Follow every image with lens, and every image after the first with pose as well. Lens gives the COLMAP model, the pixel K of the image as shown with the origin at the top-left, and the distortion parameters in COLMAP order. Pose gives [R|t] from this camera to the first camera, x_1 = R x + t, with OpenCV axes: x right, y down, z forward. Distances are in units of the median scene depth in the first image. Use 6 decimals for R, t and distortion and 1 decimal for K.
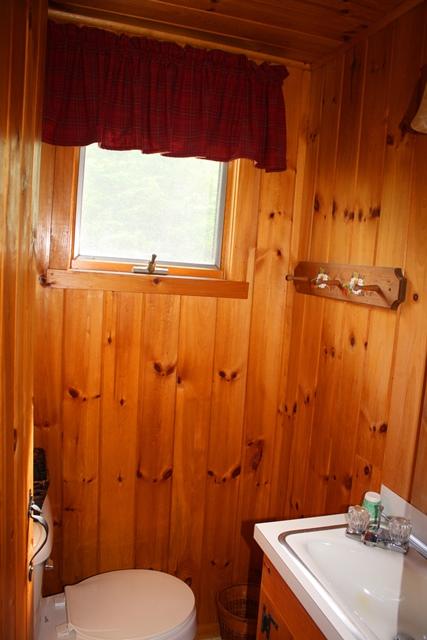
lens RADIAL K [[531.0, 0, 220.1], [0, 531.0, 319.5], [0, 0, 1]] dist [-0.161560, 0.120710]
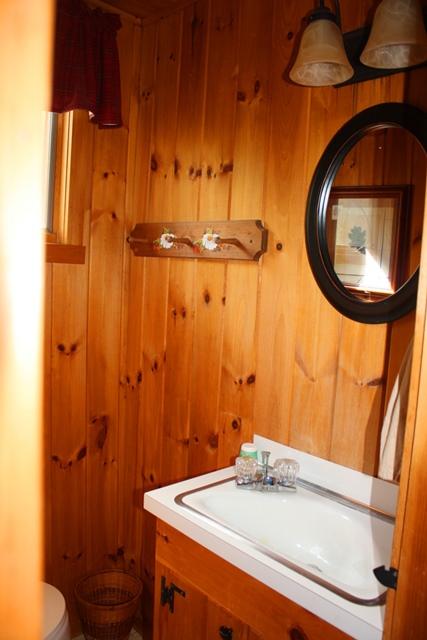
lens RADIAL K [[531.0, 0, 214.9], [0, 531.0, 322.3], [0, 0, 1]] dist [-0.161560, 0.120710]
pose [[0.905735, -0.065601, 0.418737, -0.147404], [0.057743, 0.997837, 0.031427, 0.052187], [-0.419893, -0.004285, 0.907564, 0.079052]]
